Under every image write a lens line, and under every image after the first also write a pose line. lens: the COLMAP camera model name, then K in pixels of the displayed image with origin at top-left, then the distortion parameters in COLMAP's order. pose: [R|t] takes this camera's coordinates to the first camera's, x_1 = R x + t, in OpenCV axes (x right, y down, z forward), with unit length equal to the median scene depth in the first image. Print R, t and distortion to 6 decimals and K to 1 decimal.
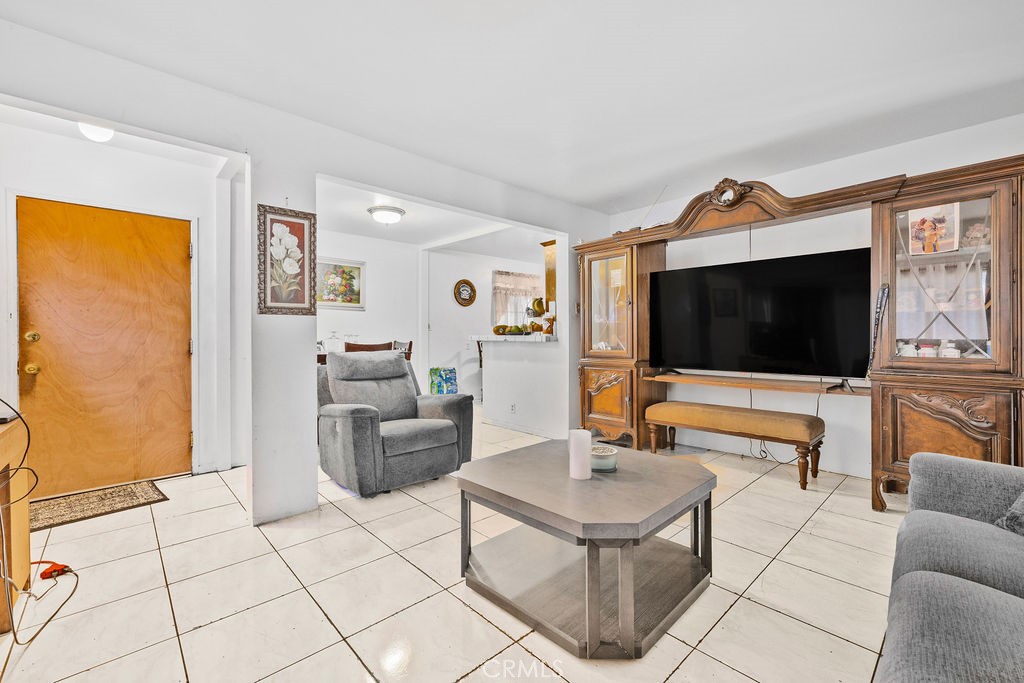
lens RADIAL K [[427.4, 0, 510.8], [0, 427.4, 336.0], [0, 0, 1]] dist [0.003816, 0.000249]
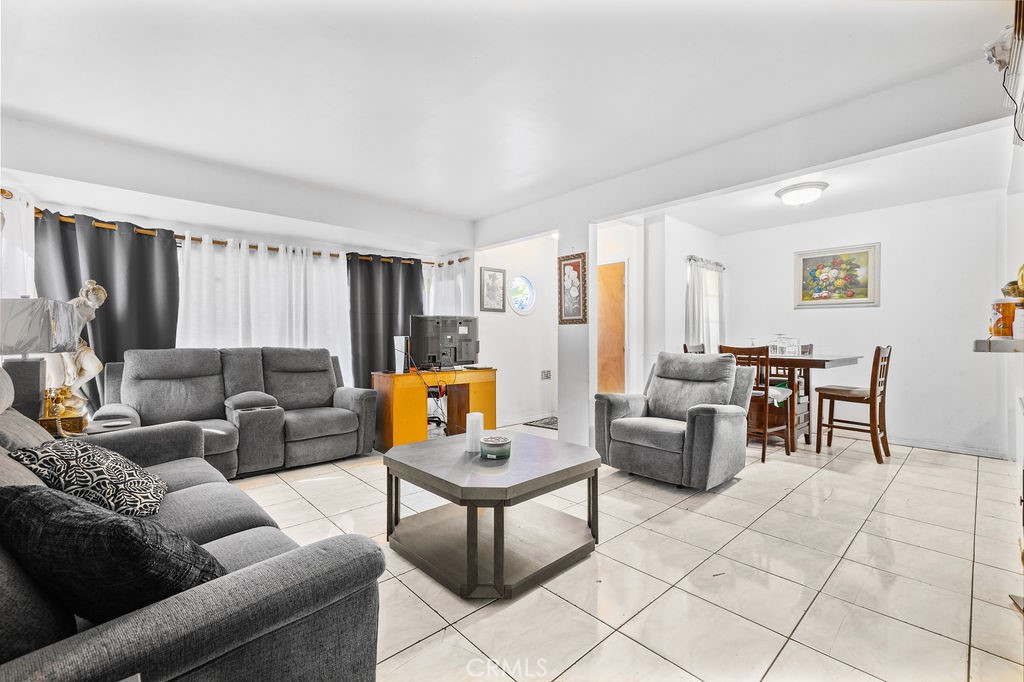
lens RADIAL K [[427.4, 0, 510.8], [0, 427.4, 335.5], [0, 0, 1]] dist [0.003816, 0.000249]
pose [[-0.008164, -0.002385, -0.999964, 0.964899], [-0.002482, 0.999994, -0.002365, -0.005544], [0.999964, 0.002463, -0.008170, 0.773076]]
